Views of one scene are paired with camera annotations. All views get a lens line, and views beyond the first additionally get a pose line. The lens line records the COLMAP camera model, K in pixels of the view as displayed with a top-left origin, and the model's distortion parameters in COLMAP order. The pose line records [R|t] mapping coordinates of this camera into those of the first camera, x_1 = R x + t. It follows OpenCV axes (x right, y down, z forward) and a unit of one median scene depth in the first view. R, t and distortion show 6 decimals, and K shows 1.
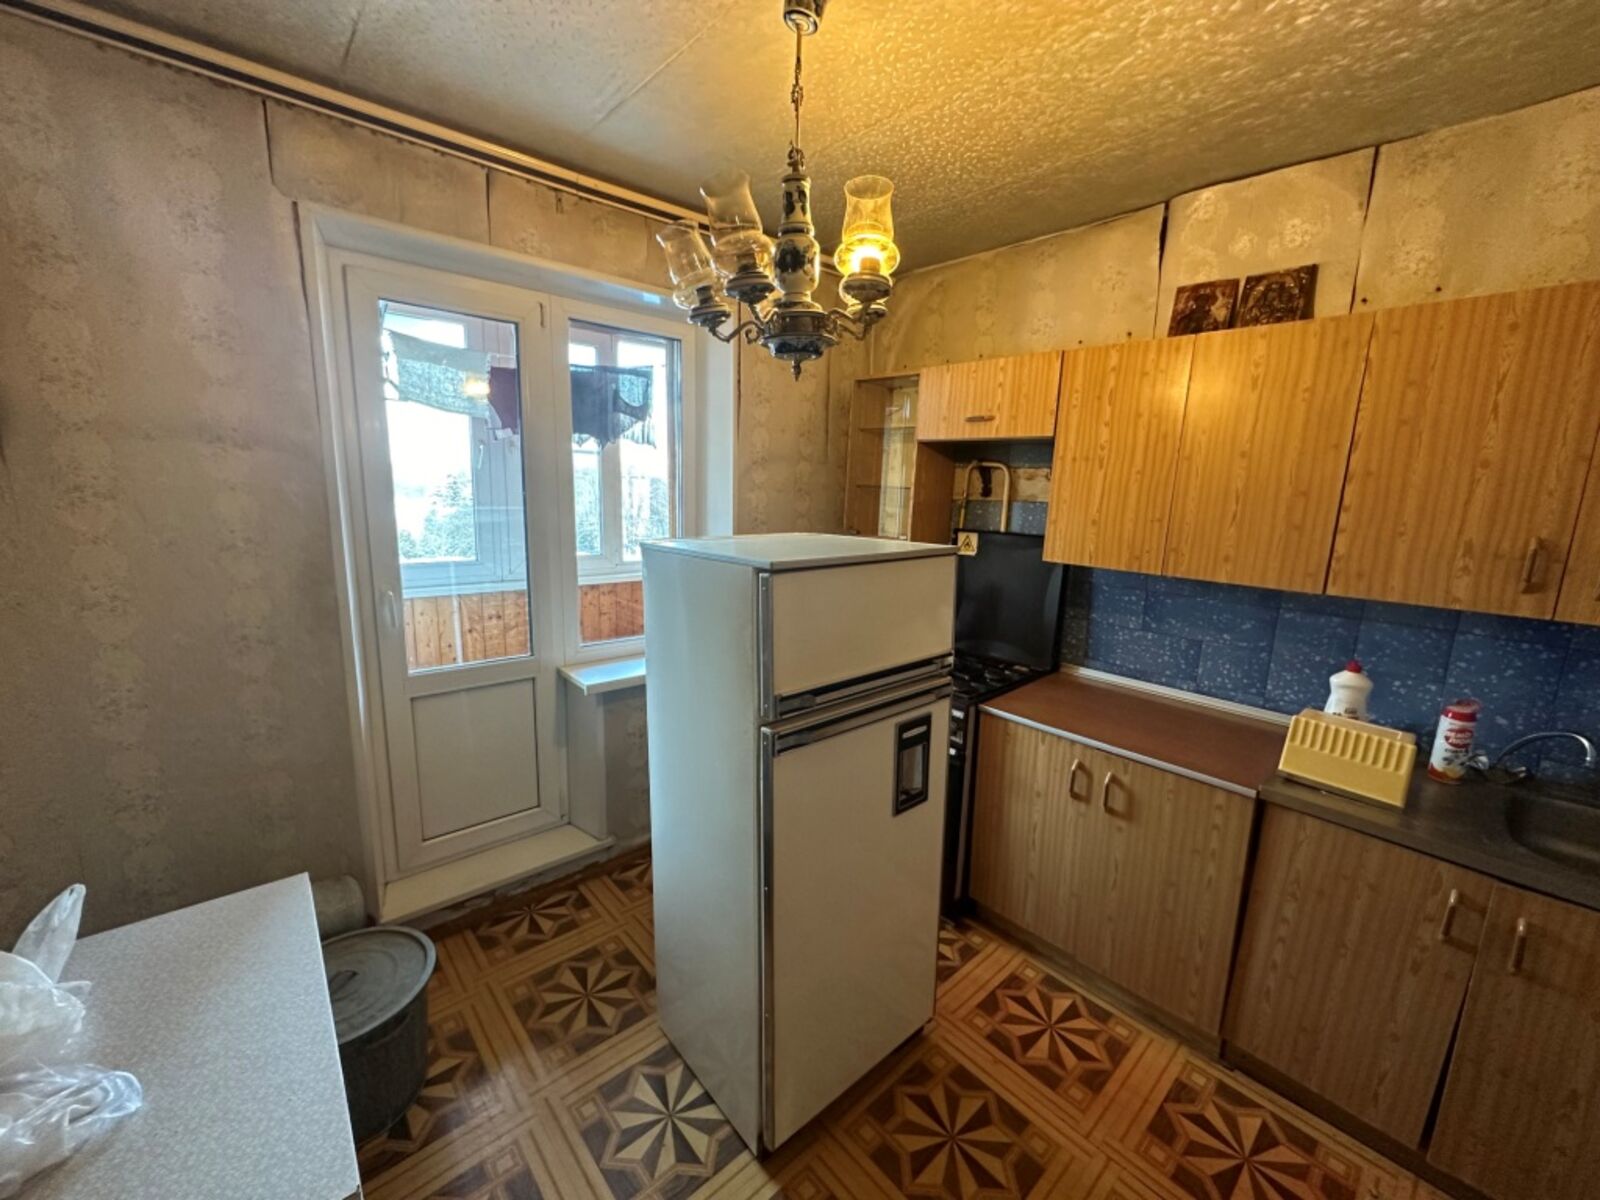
lens RADIAL K [[636.5, 0, 798.6], [0, 636.5, 601.2], [0, 0, 1]] dist [0.000012, 0.000451]
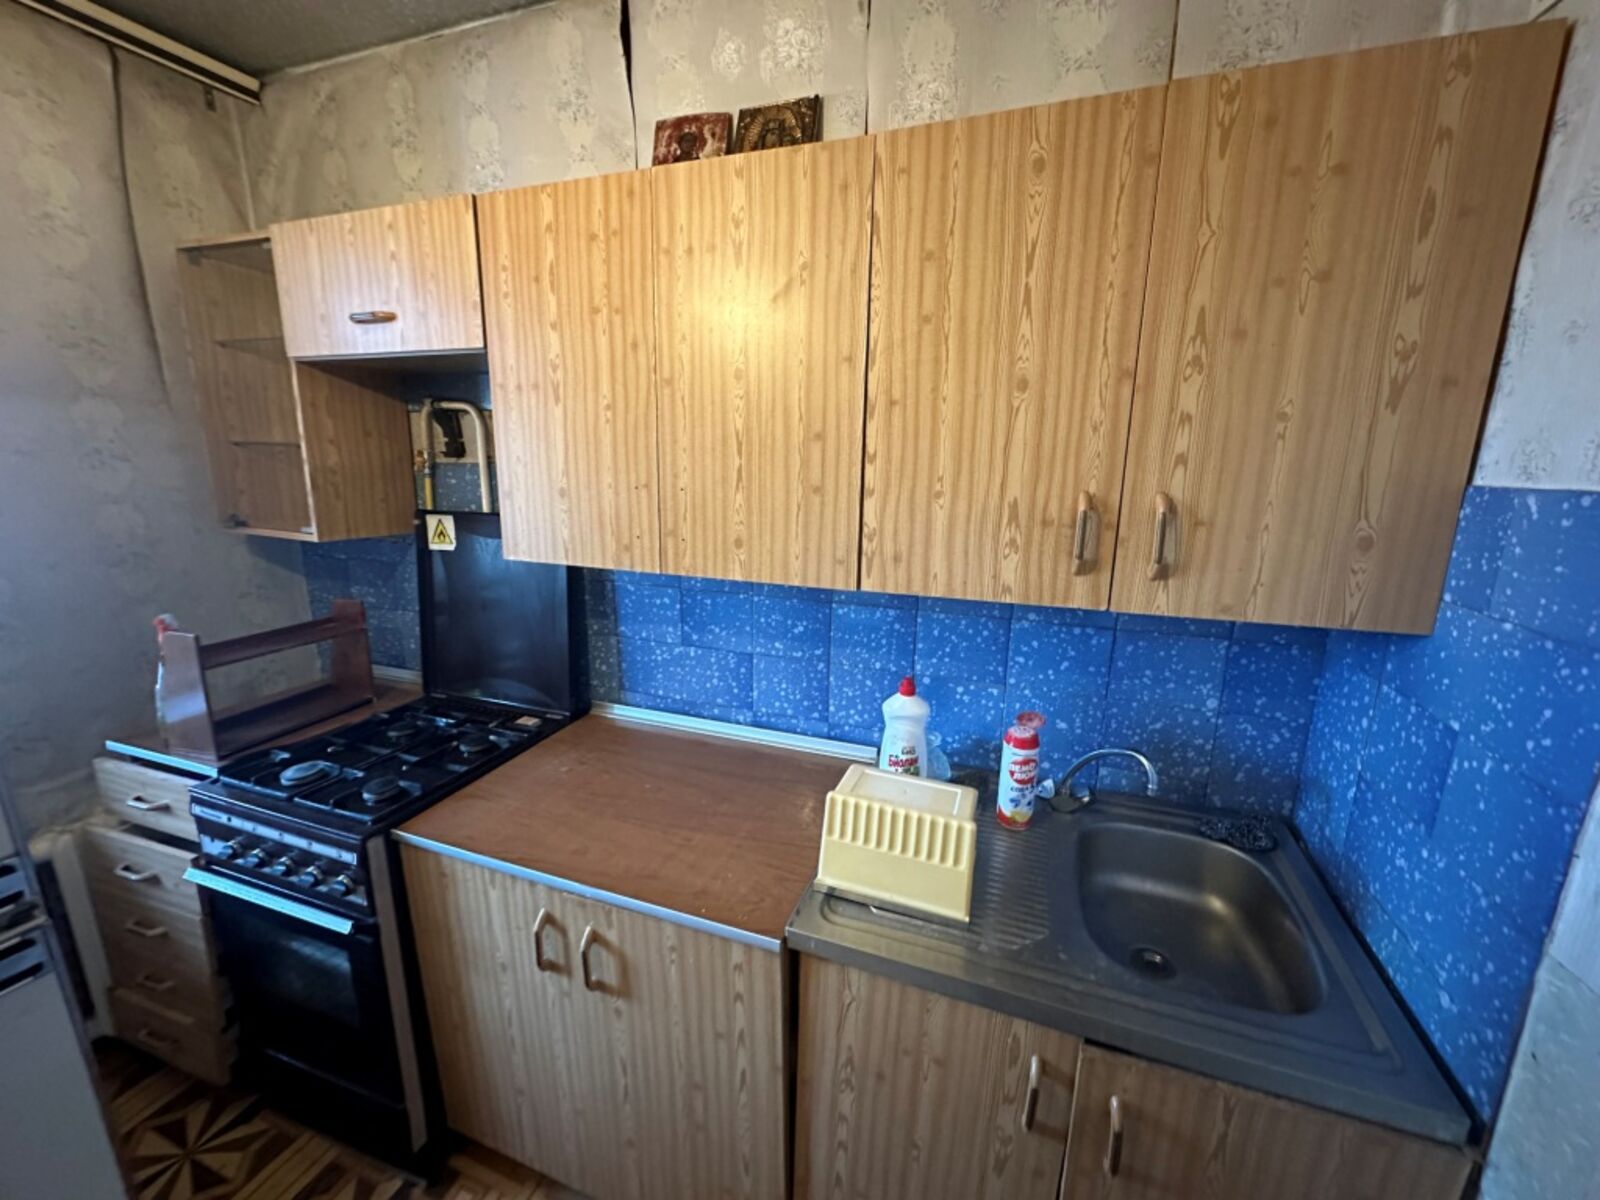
lens RADIAL K [[636.5, 0, 796.4], [0, 636.5, 601.0], [0, 0, 1]] dist [0.000012, 0.000451]
pose [[0.888860, -0.114192, 0.443721, 0.439950], [0.095092, 0.993334, 0.065148, -0.045676], [-0.448202, -0.015713, 0.893794, 0.408398]]
